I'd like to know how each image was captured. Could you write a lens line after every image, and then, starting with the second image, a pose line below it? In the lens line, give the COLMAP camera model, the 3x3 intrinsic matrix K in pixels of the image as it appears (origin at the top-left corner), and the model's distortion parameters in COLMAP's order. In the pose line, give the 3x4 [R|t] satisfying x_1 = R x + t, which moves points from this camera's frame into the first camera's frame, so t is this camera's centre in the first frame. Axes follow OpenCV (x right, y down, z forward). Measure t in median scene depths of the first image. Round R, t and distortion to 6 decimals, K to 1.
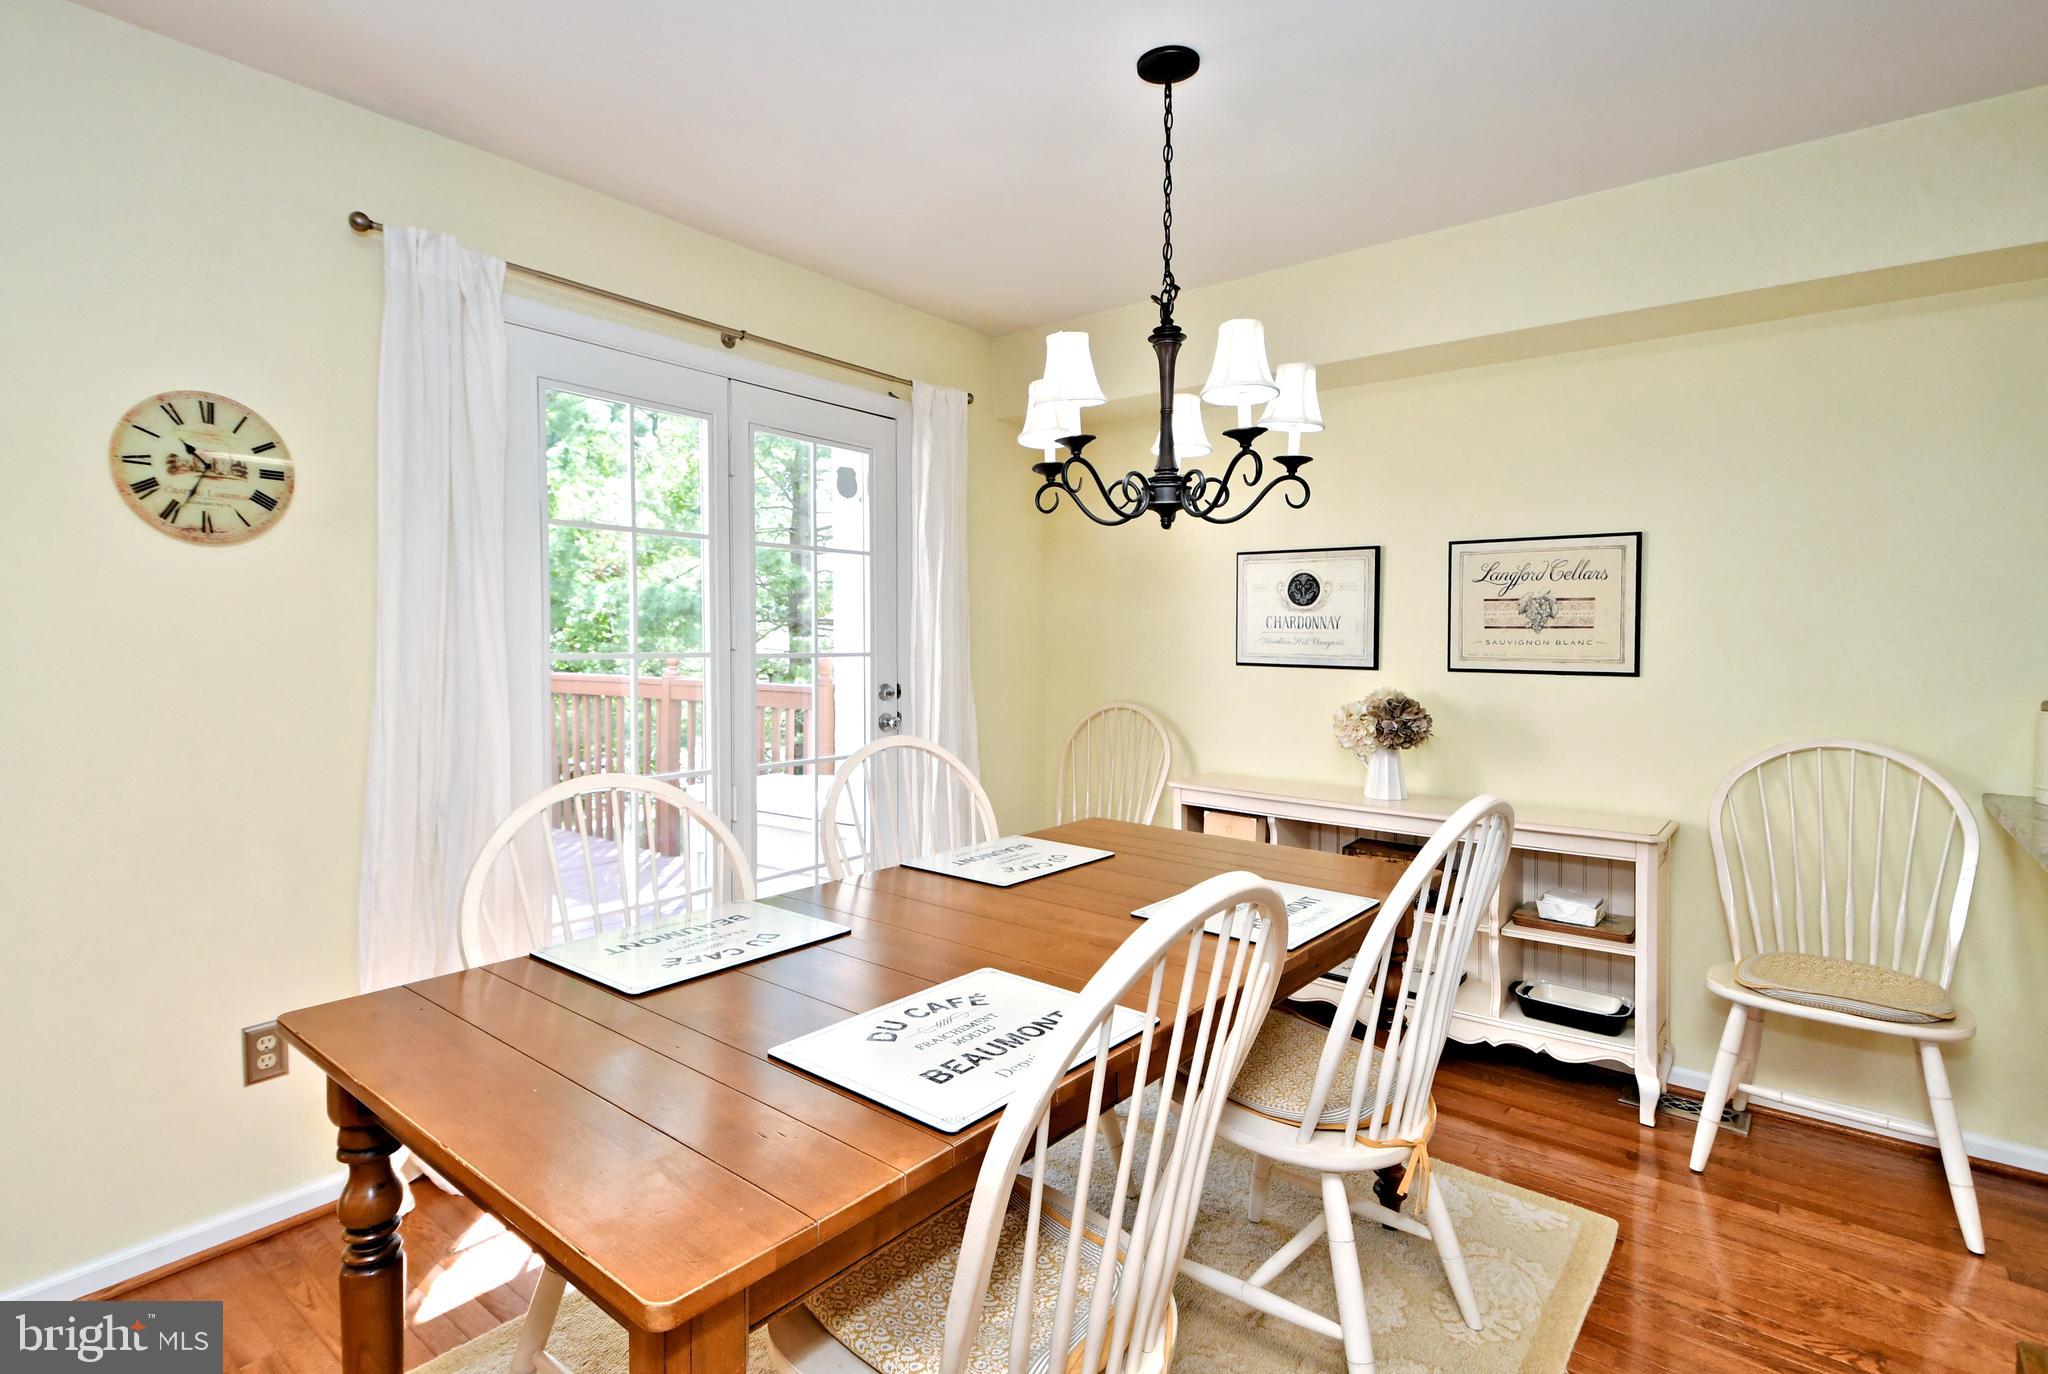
lens RADIAL K [[1009.3, 0, 1030.9], [0, 1009.3, 661.3], [0, 0, 1]] dist [0.004235, -0.003190]
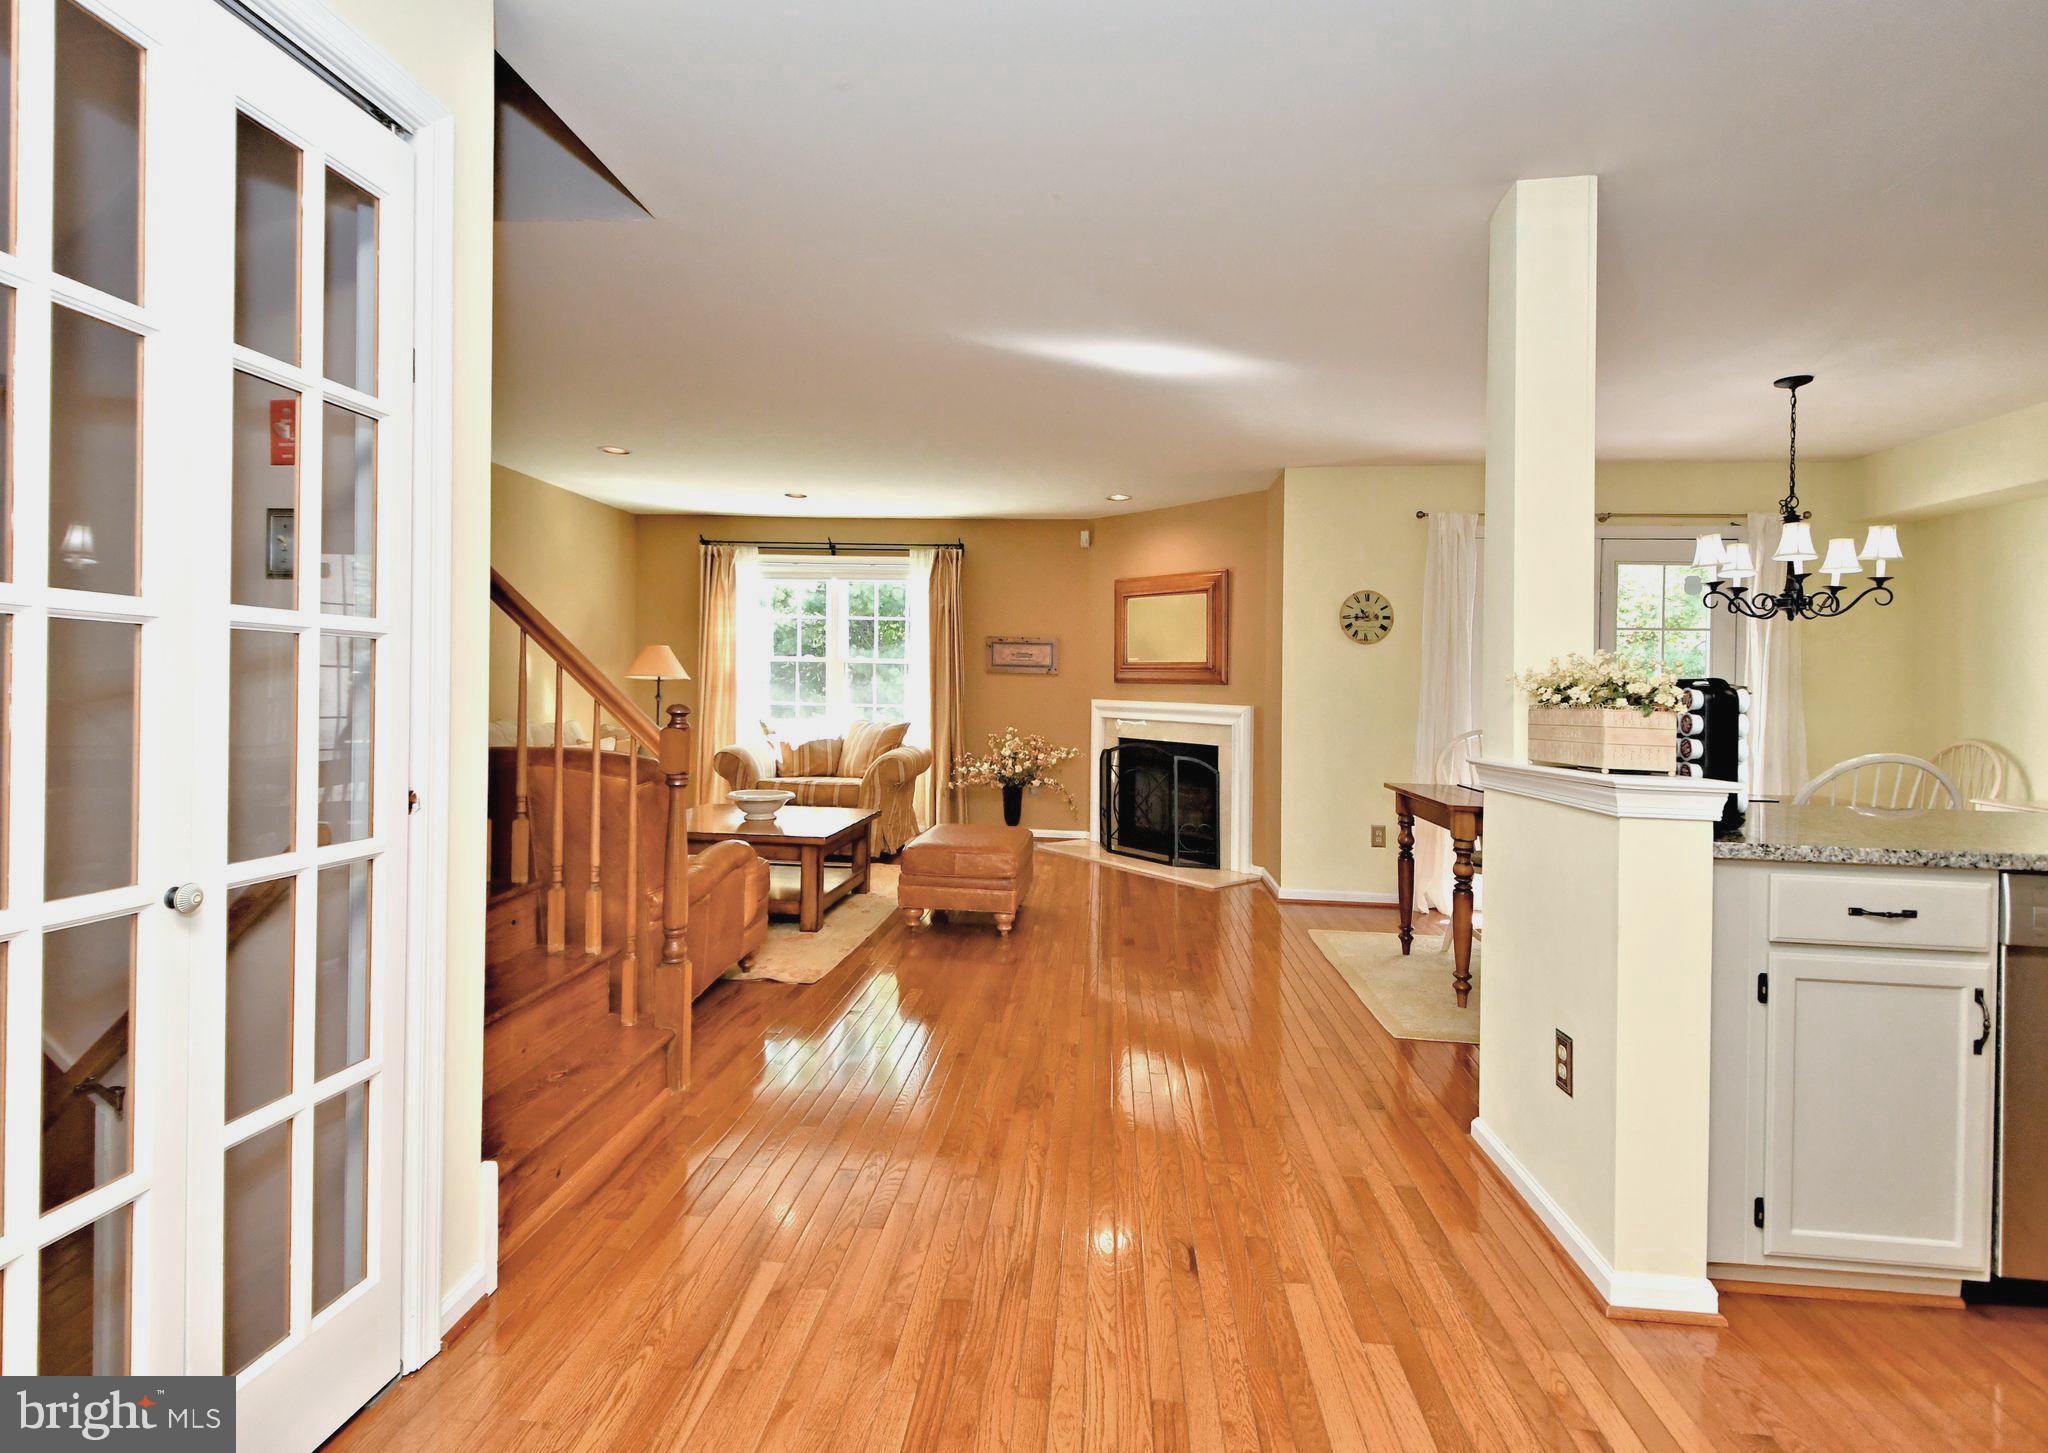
lens RADIAL K [[1042.8, 0, 1013.9], [0, 1042.8, 715.0], [0, 0, 1]] dist [0.017169, -0.011211]
pose [[0.568226, 0.026469, -0.822447, 0.714207], [-0.033461, 0.999399, 0.009045, 0.058951], [0.822192, 0.022380, 0.568770, -1.014565]]
